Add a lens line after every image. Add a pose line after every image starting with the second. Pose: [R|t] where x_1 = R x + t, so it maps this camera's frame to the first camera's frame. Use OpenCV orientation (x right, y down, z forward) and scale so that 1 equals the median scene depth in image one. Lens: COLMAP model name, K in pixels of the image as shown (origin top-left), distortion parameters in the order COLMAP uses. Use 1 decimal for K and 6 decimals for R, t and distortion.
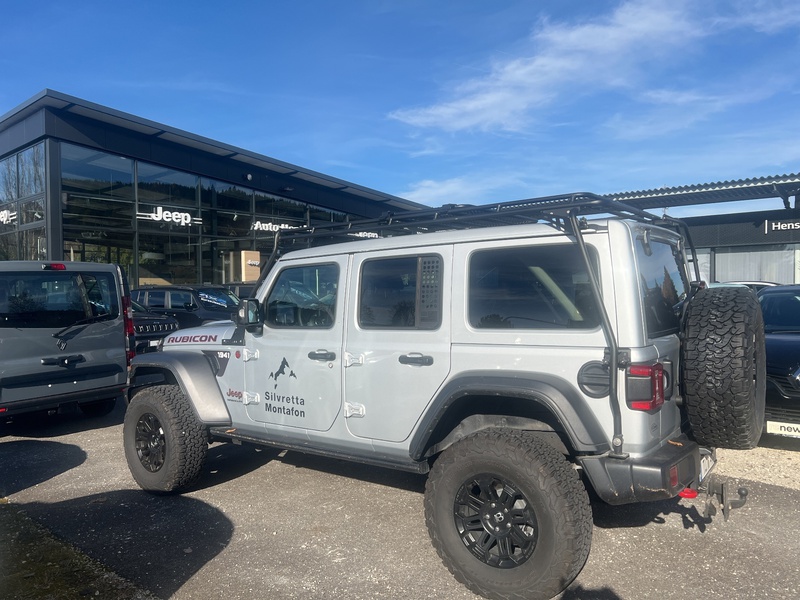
lens RADIAL K [[604.6, 0, 395.3], [0, 604.6, 301.5], [0, 0, 1]] dist [0.079290, -0.089616]
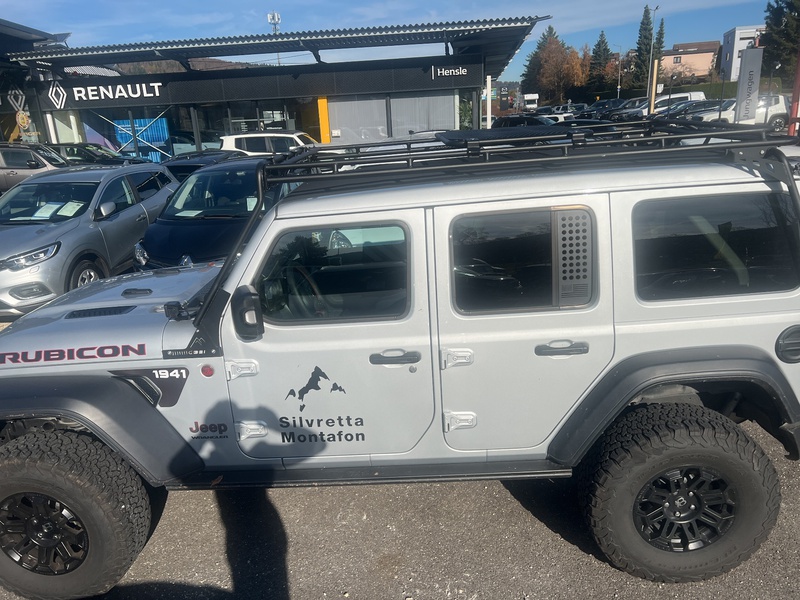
lens RADIAL K [[604.6, 0, 395.3], [0, 604.6, 301.5], [0, 0, 1]] dist [0.079290, -0.089616]
pose [[0.820840, -0.201939, 0.534268, -0.425161], [0.055411, 0.959155, 0.277402, -0.147111], [-0.568463, -0.198098, 0.798503, 0.401743]]
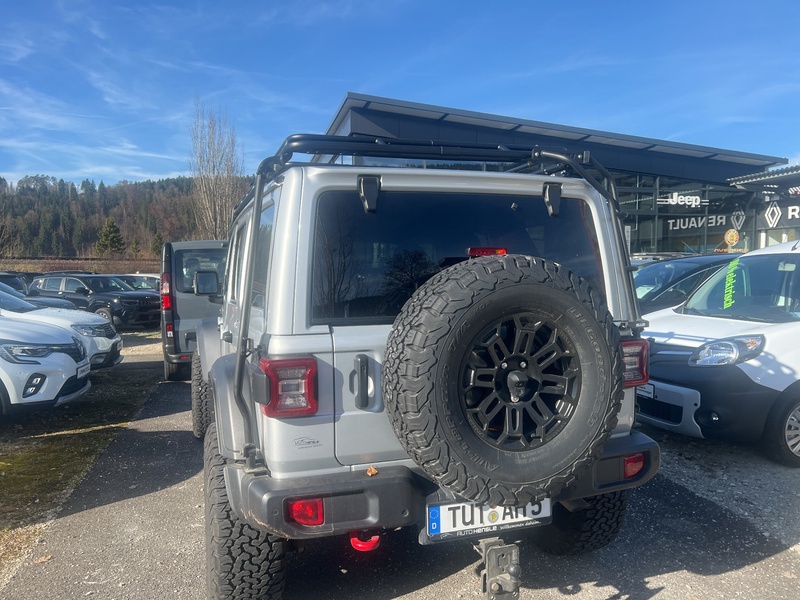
lens RADIAL K [[604.6, 0, 395.3], [0, 604.6, 301.5], [0, 0, 1]] dist [0.079290, -0.089616]
pose [[0.817469, 0.033695, -0.574986, 0.588286], [-0.012511, 0.999091, 0.040761, 0.009693], [0.575836, -0.026127, 0.817148, 0.305123]]
